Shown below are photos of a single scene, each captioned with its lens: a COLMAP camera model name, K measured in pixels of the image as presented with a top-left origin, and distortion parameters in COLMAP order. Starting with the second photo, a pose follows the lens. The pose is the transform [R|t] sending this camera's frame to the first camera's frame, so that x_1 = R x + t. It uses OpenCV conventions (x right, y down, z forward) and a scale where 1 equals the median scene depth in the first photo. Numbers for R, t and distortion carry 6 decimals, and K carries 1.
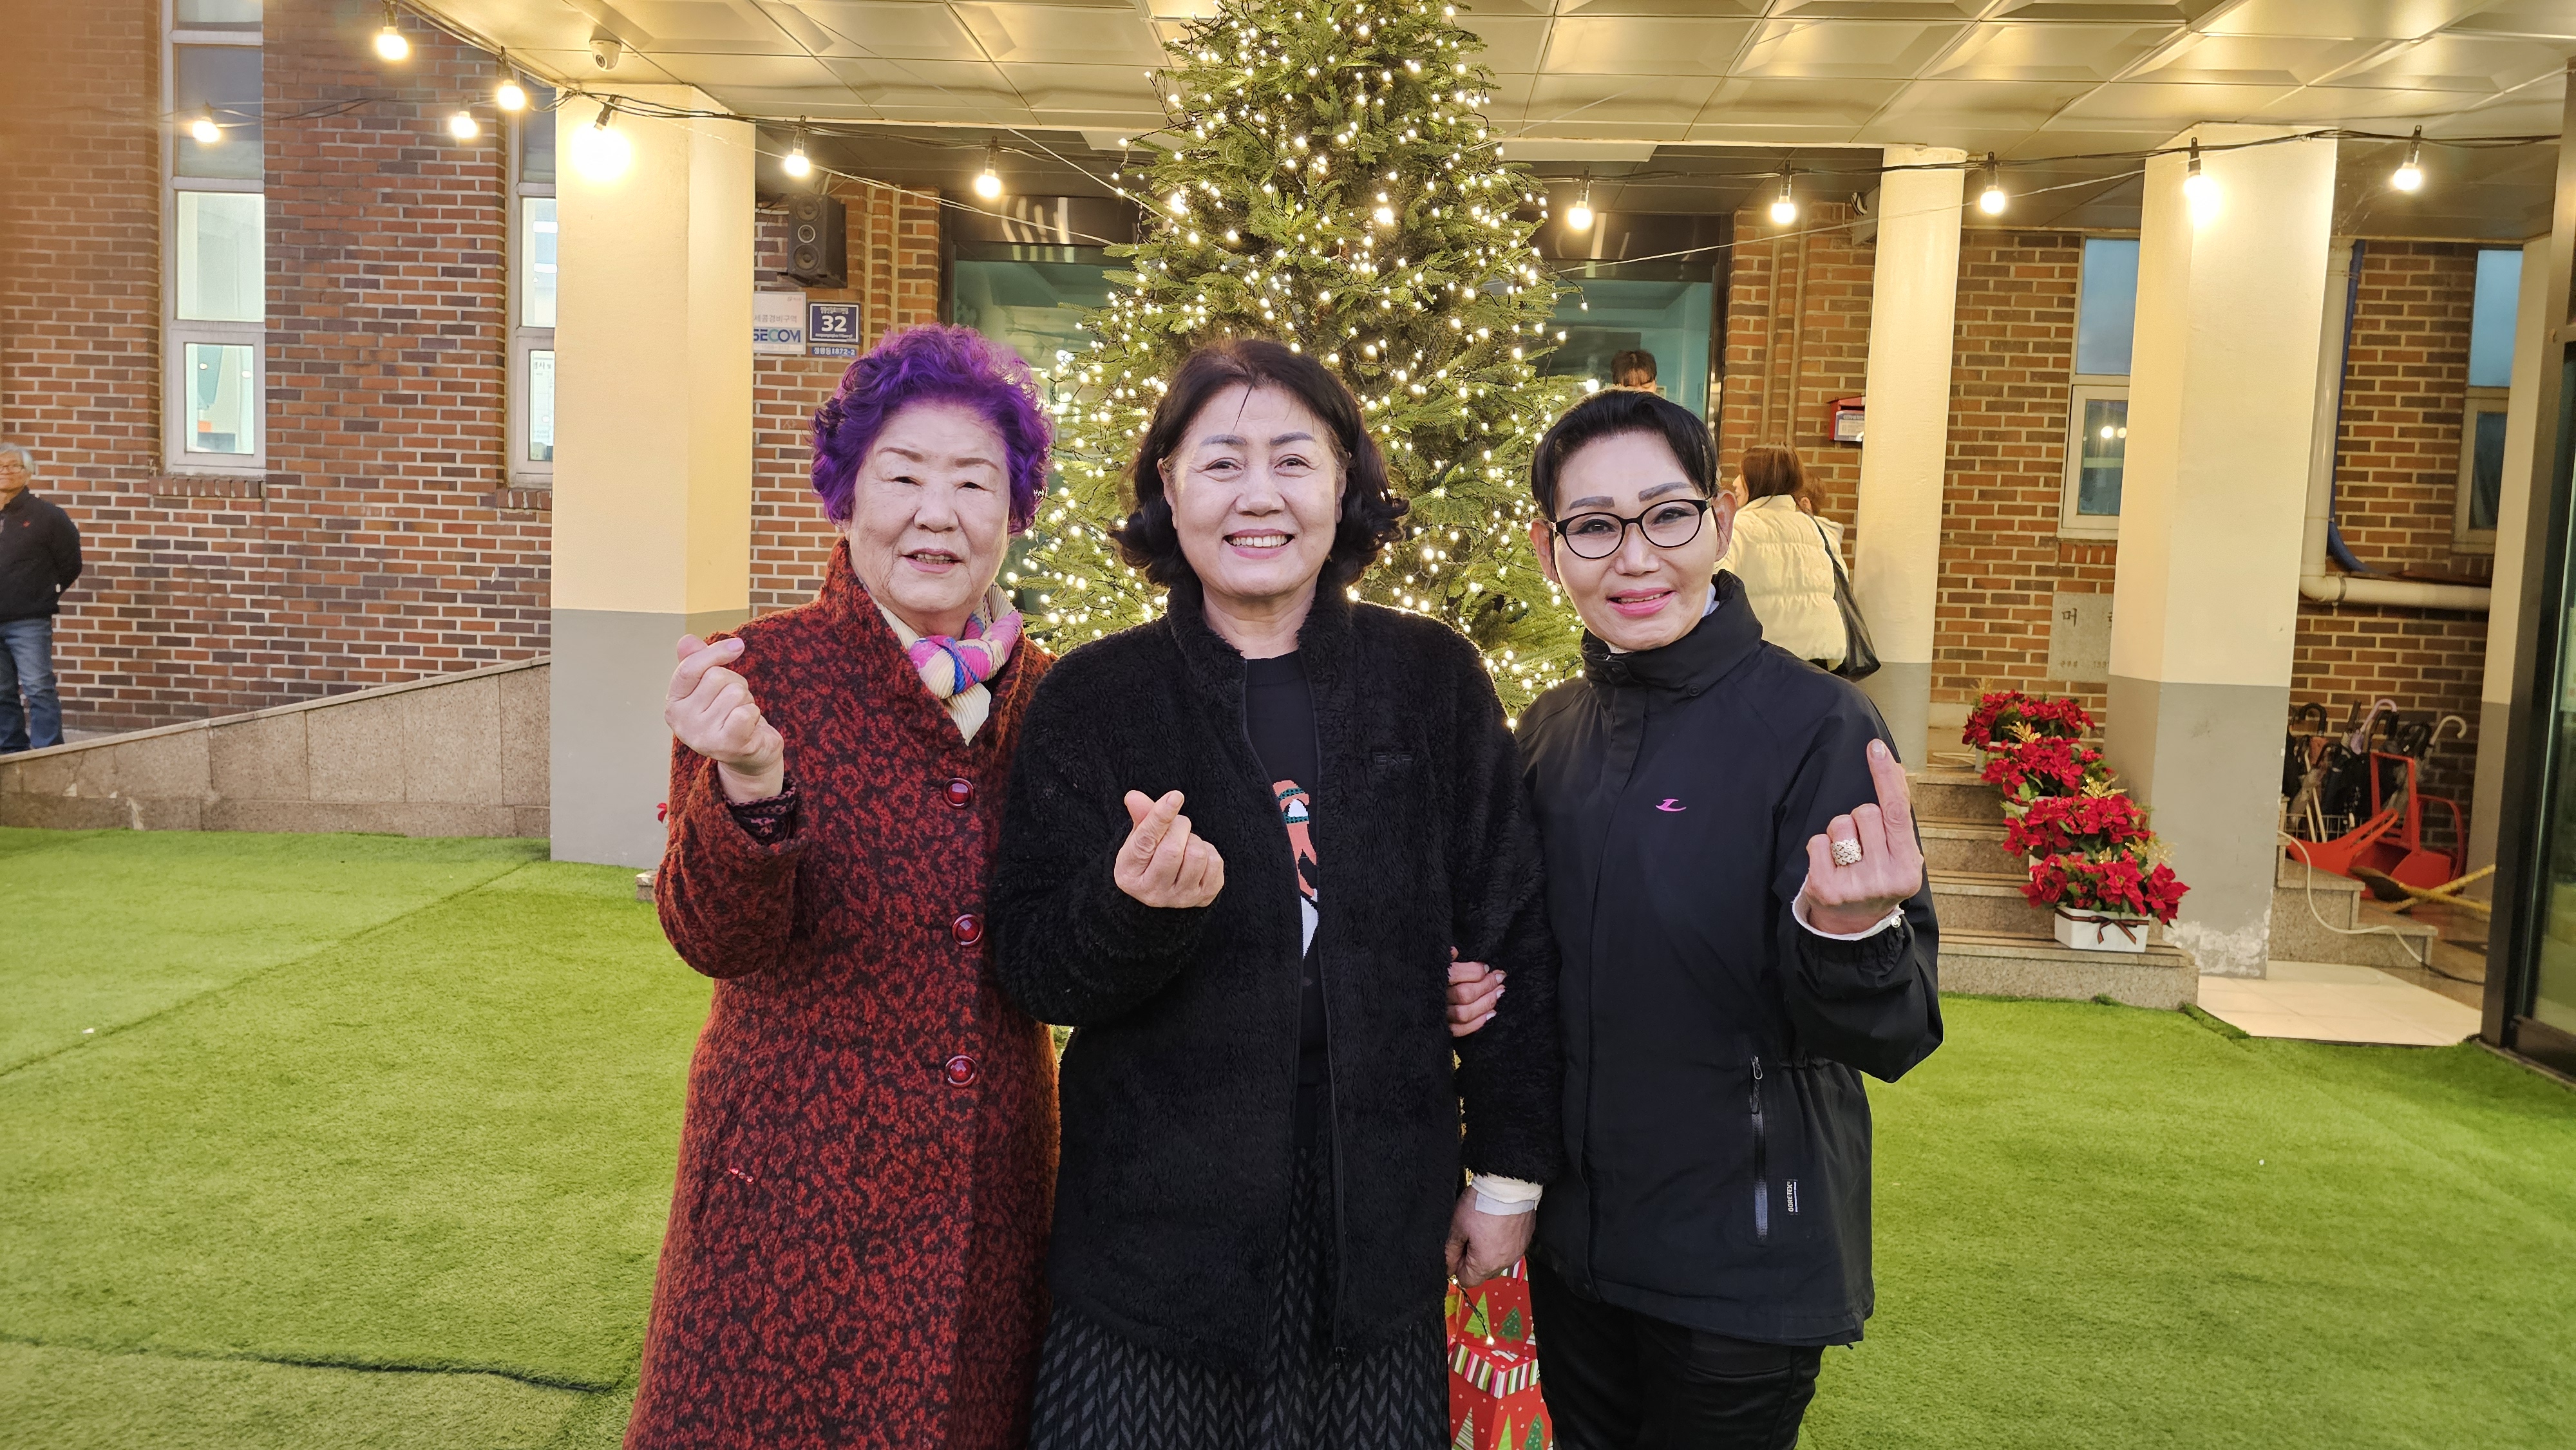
lens RADIAL K [[1736.8, 0, 1274.5], [0, 1736.8, 705.3], [0, 0, 1]] dist [0.053040, -0.047480]
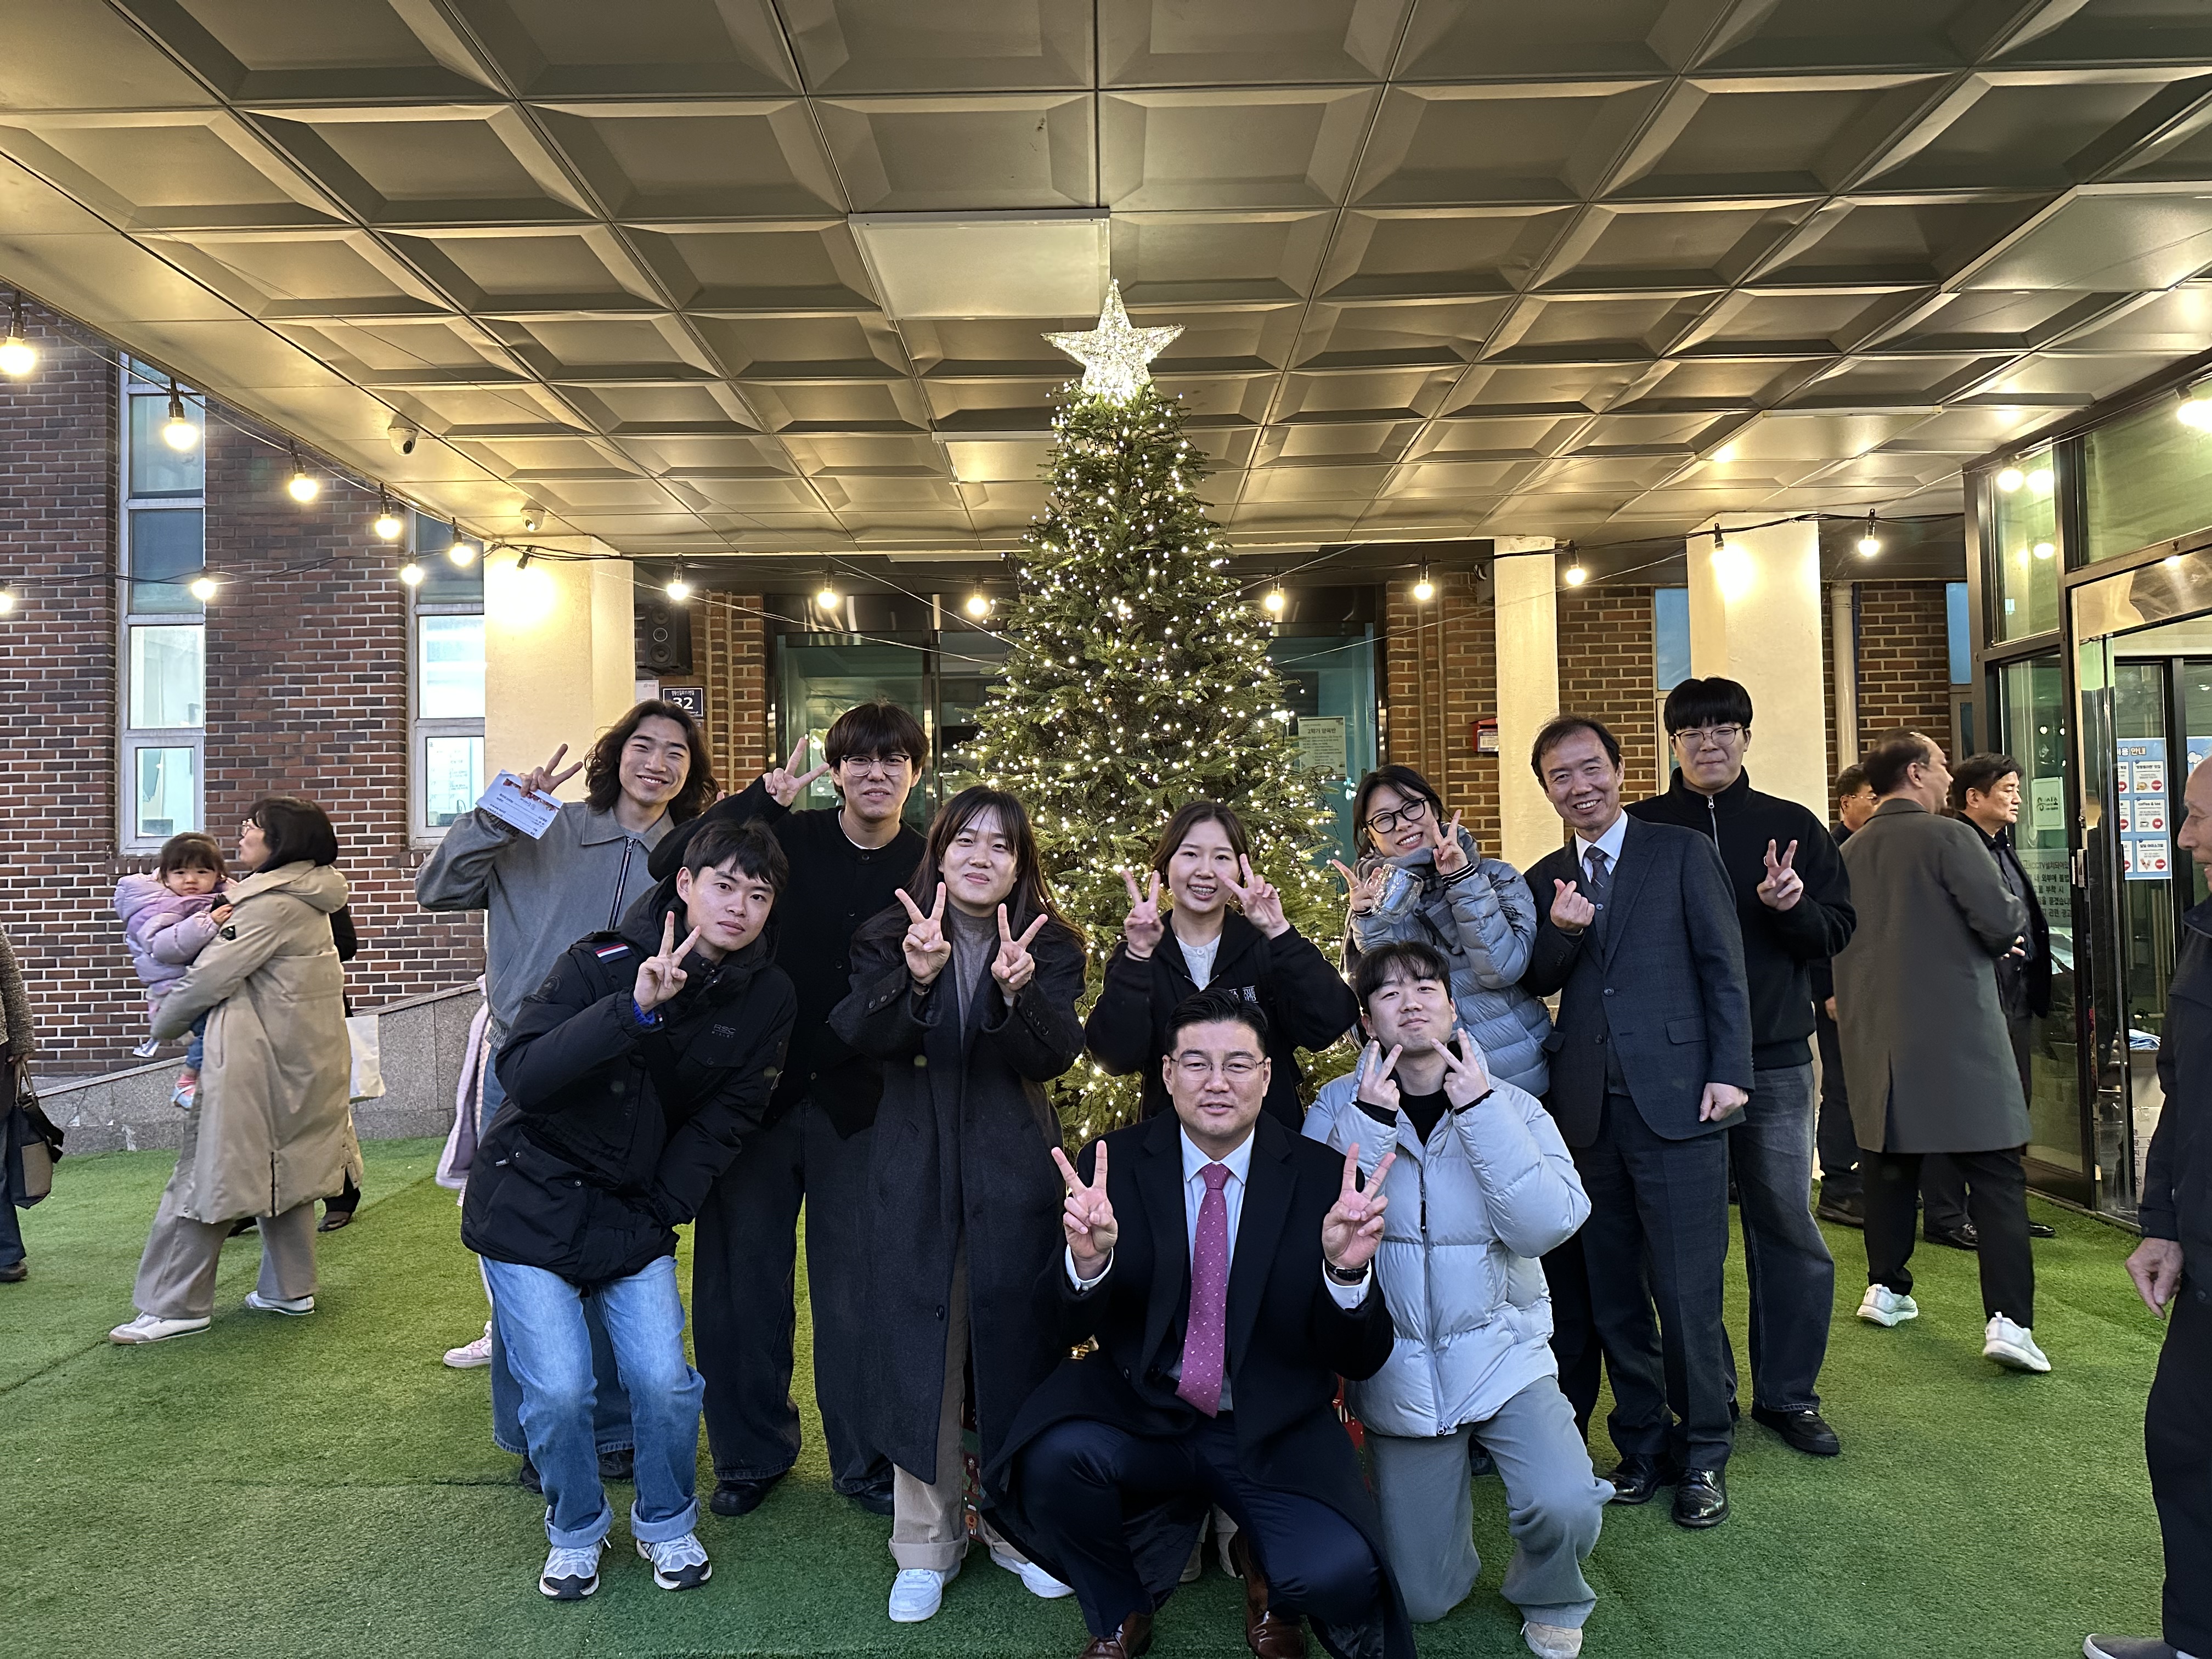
lens RADIAL K [[1541.4, 0, 1094.7], [0, 1541.4, 820.2], [0, 0, 1]] dist [0.137854, -0.226390]
pose [[0.996454, -0.058477, 0.060498, -0.032159], [0.064971, 0.991622, -0.111643, 0.007446], [-0.053462, 0.115178, 0.991905, -0.110753]]
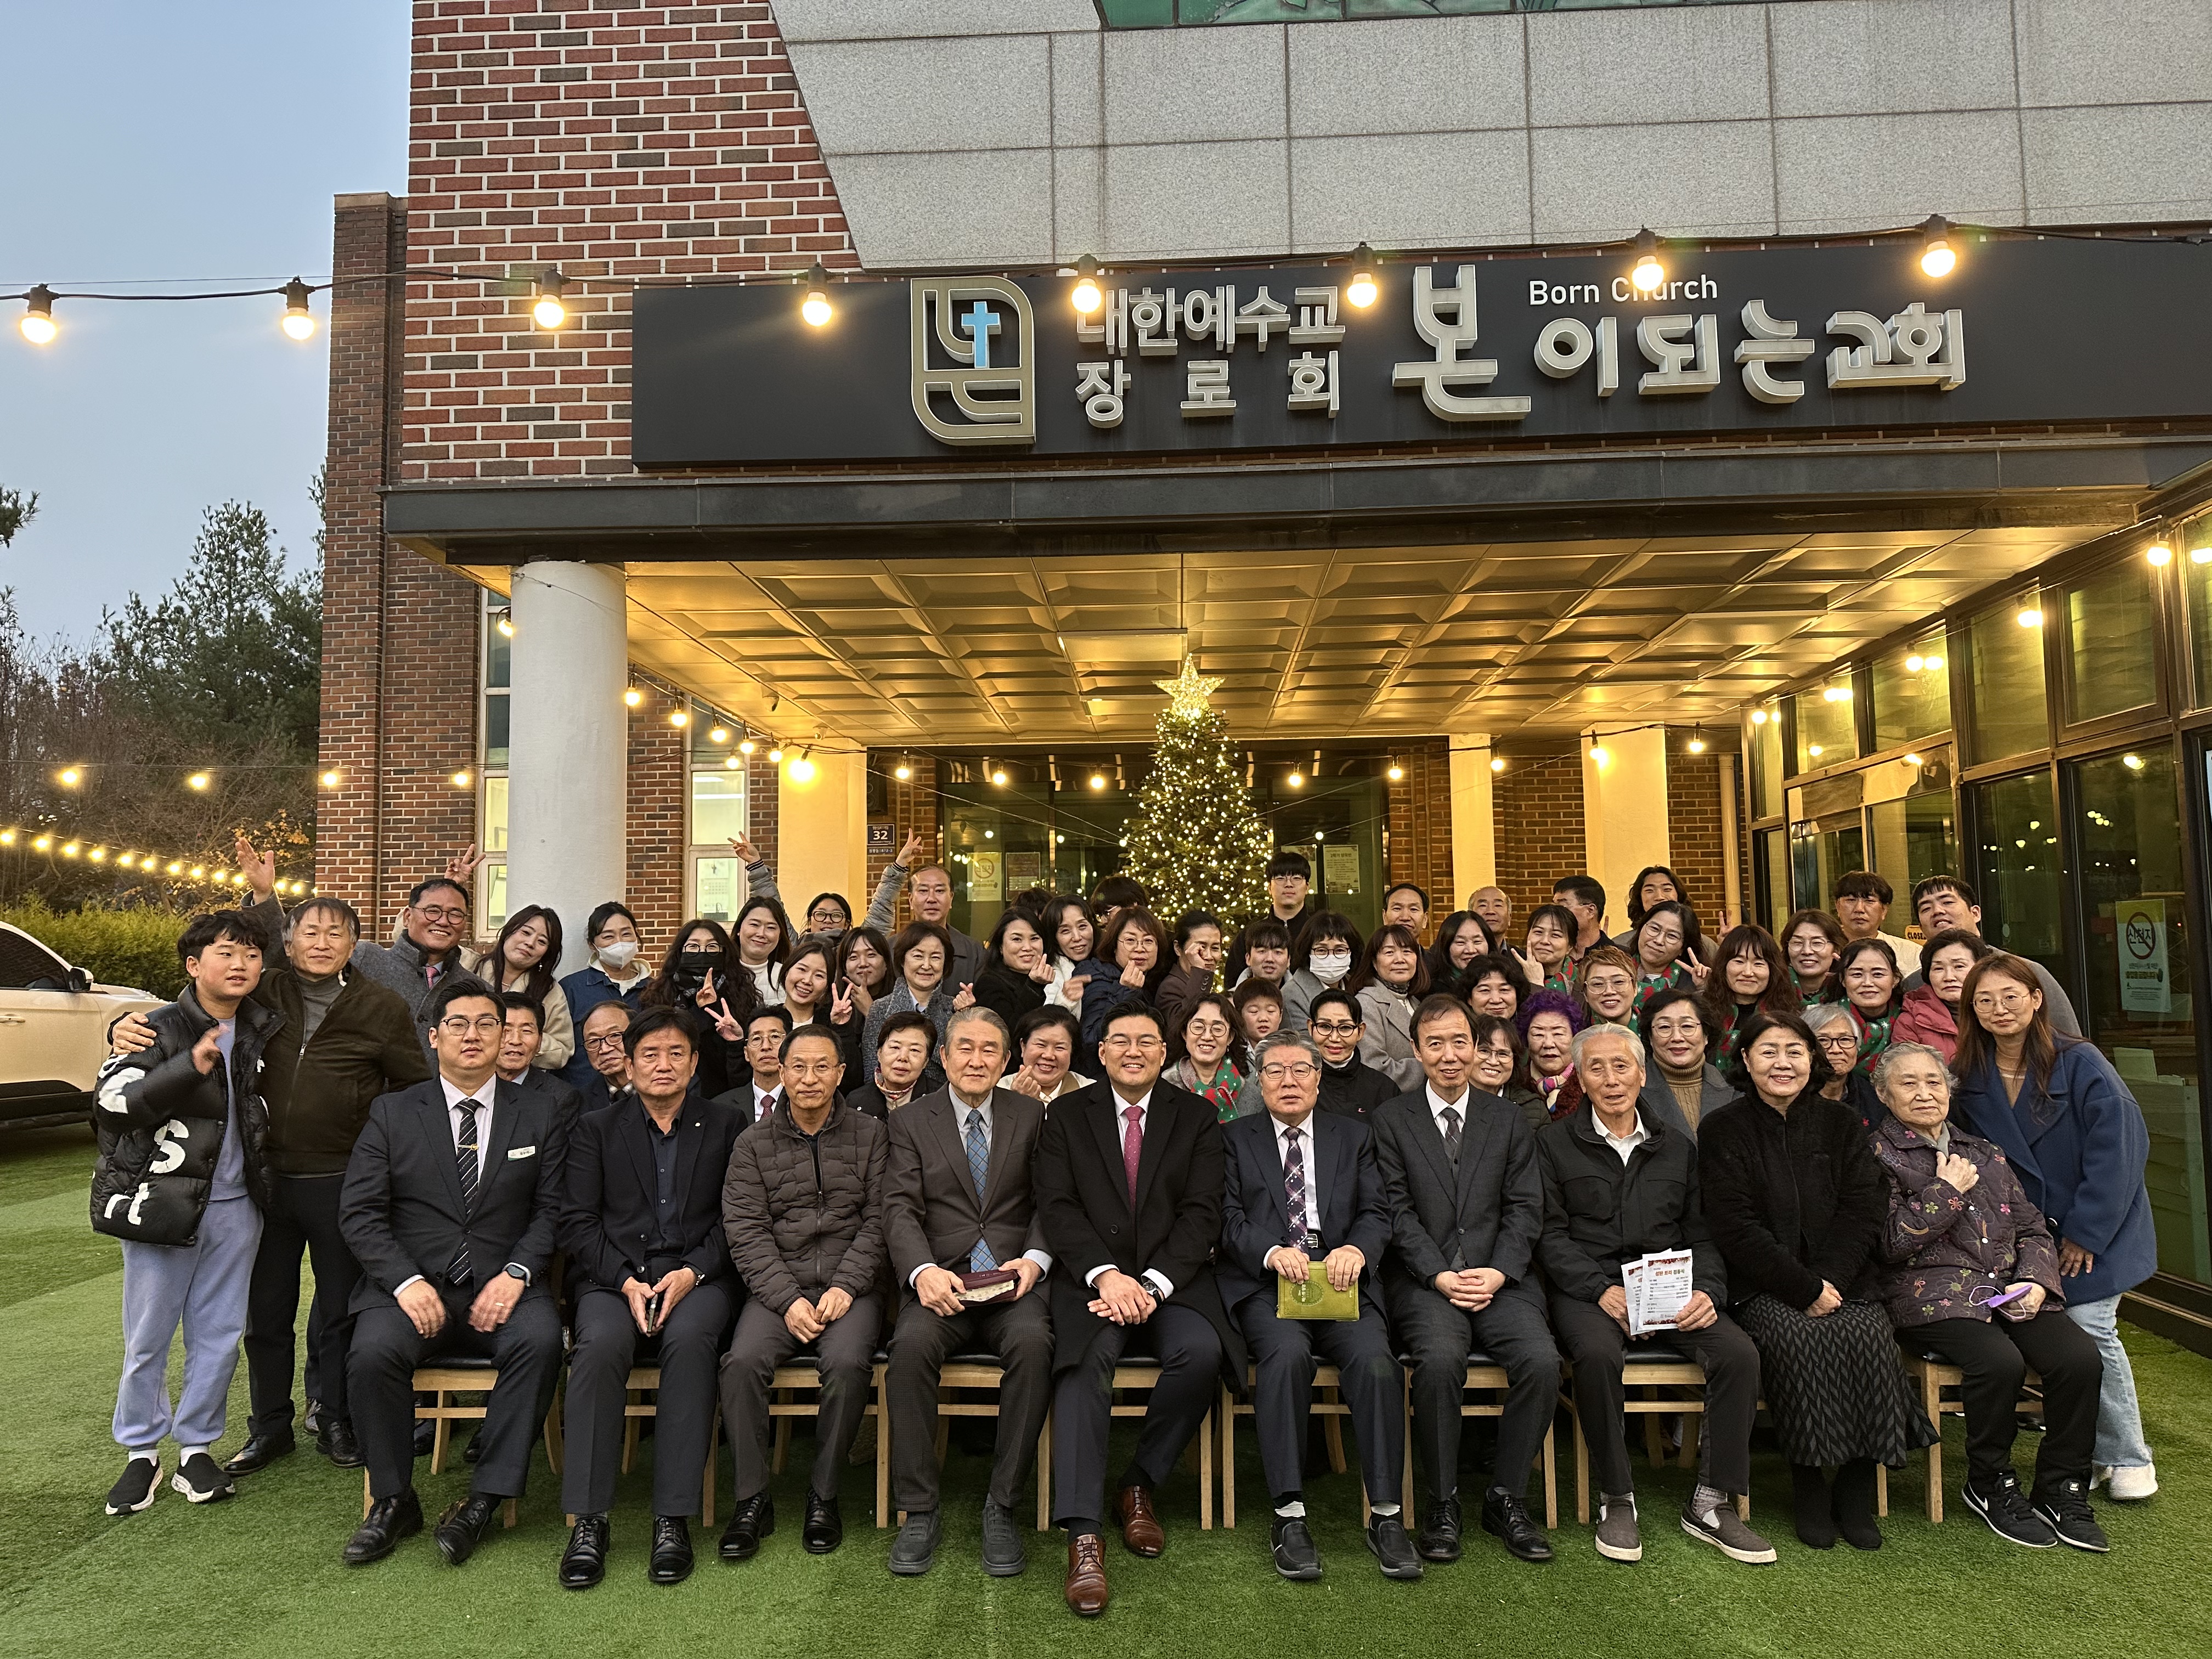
lens RADIAL K [[1541.4, 0, 1094.7], [0, 1541.4, 820.2], [0, 0, 1]] dist [0.137854, -0.226390]
pose [[0.998534, -0.051533, 0.016550, -0.063689], [0.053565, 0.984751, -0.165520, 0.034958], [-0.007768, 0.166164, 0.986068, -0.540032]]
